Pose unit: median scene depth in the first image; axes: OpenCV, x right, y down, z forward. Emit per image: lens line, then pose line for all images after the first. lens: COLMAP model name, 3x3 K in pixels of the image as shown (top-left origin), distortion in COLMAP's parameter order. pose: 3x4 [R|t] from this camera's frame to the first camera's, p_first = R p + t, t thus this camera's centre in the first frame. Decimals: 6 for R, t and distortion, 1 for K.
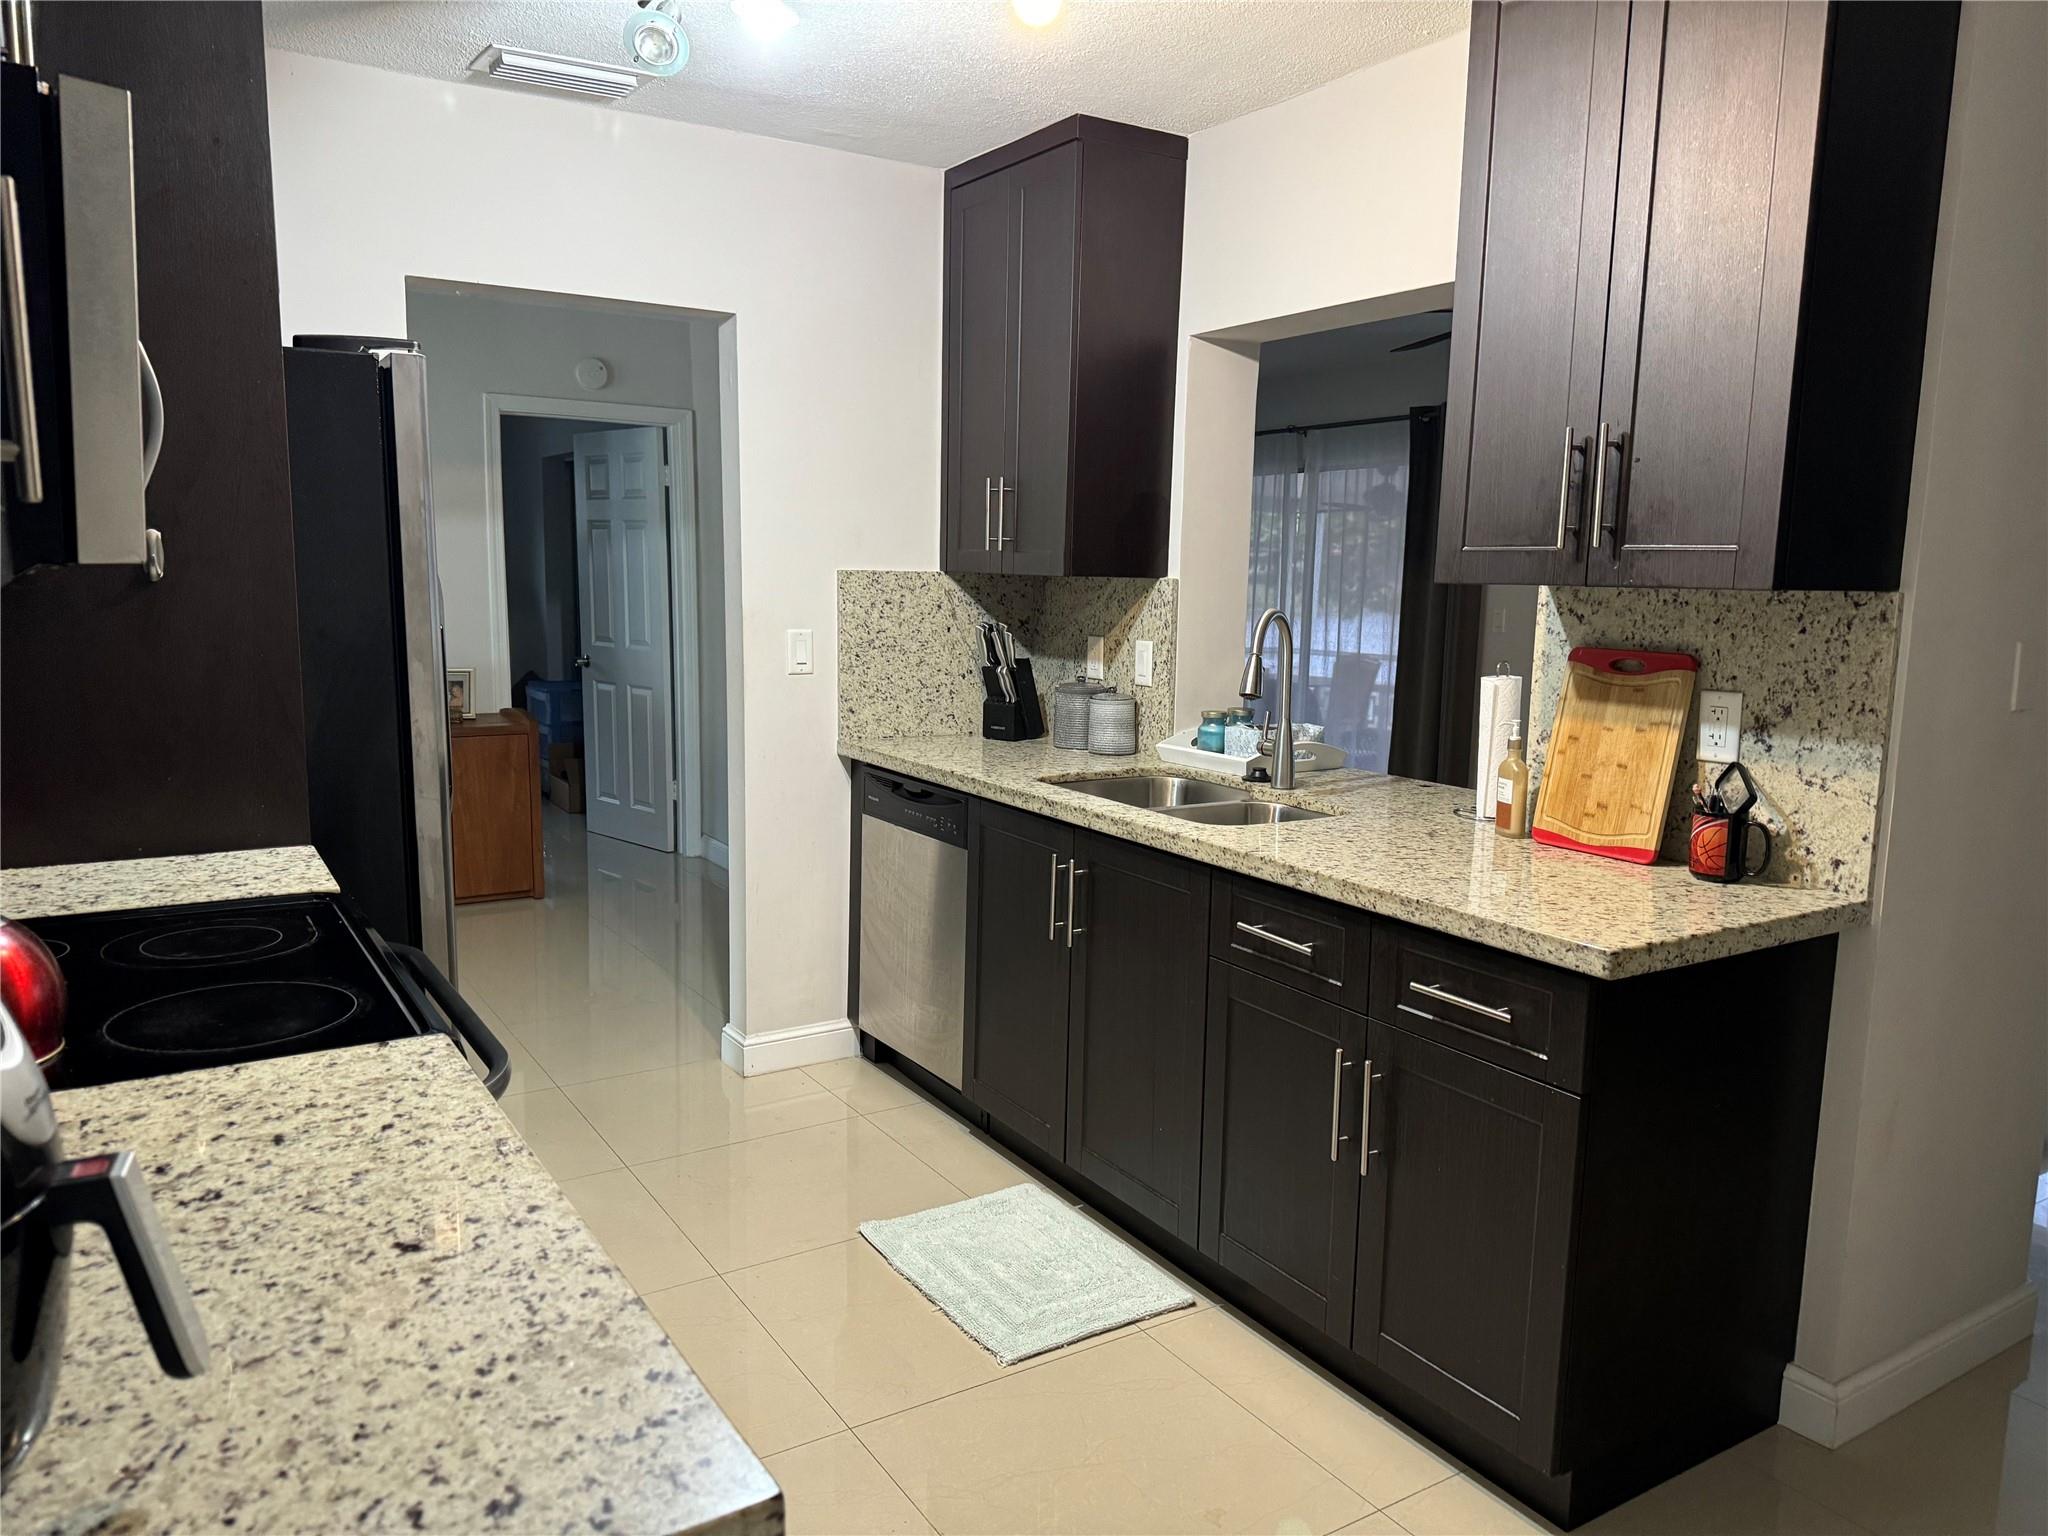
lens RADIAL K [[1448.8, 0, 1021.8], [0, 1448.8, 777.4], [0, 0, 1]] dist [0.105197, -0.137297]
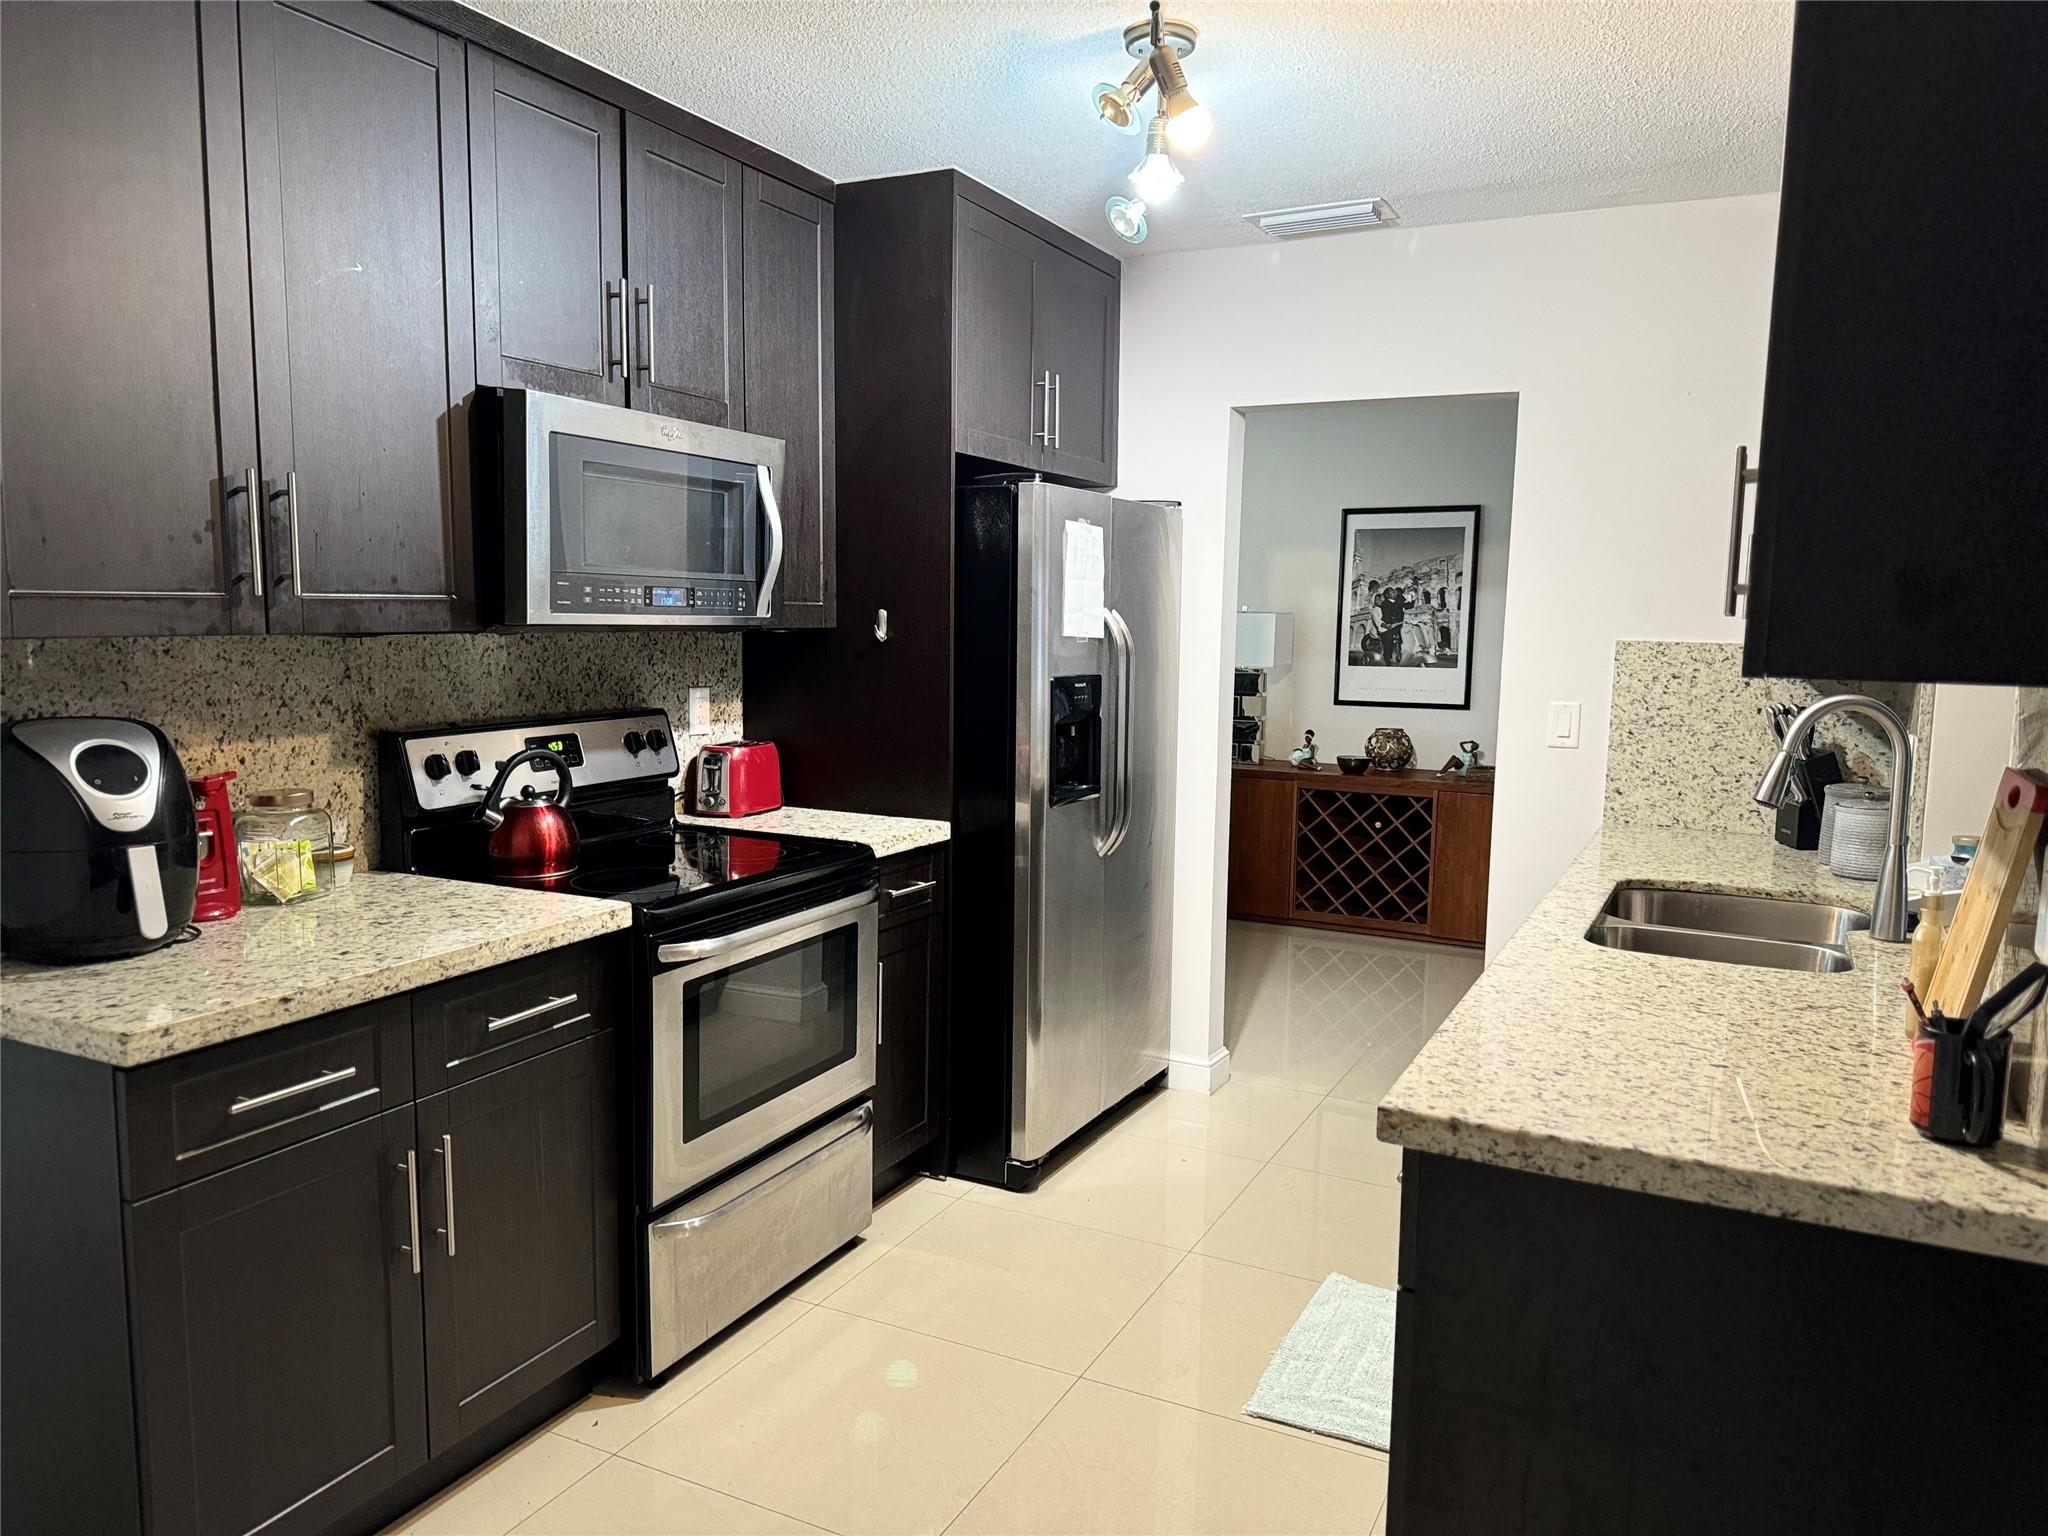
lens RADIAL K [[1448.8, 0, 1021.8], [0, 1448.8, 777.4], [0, 0, 1]] dist [0.105197, -0.137297]
pose [[0.512653, 0.094462, -0.853384, 0.486345], [-0.135370, 0.990391, 0.028306, -0.029966], [0.847857, 0.101011, 0.520514, 0.189892]]
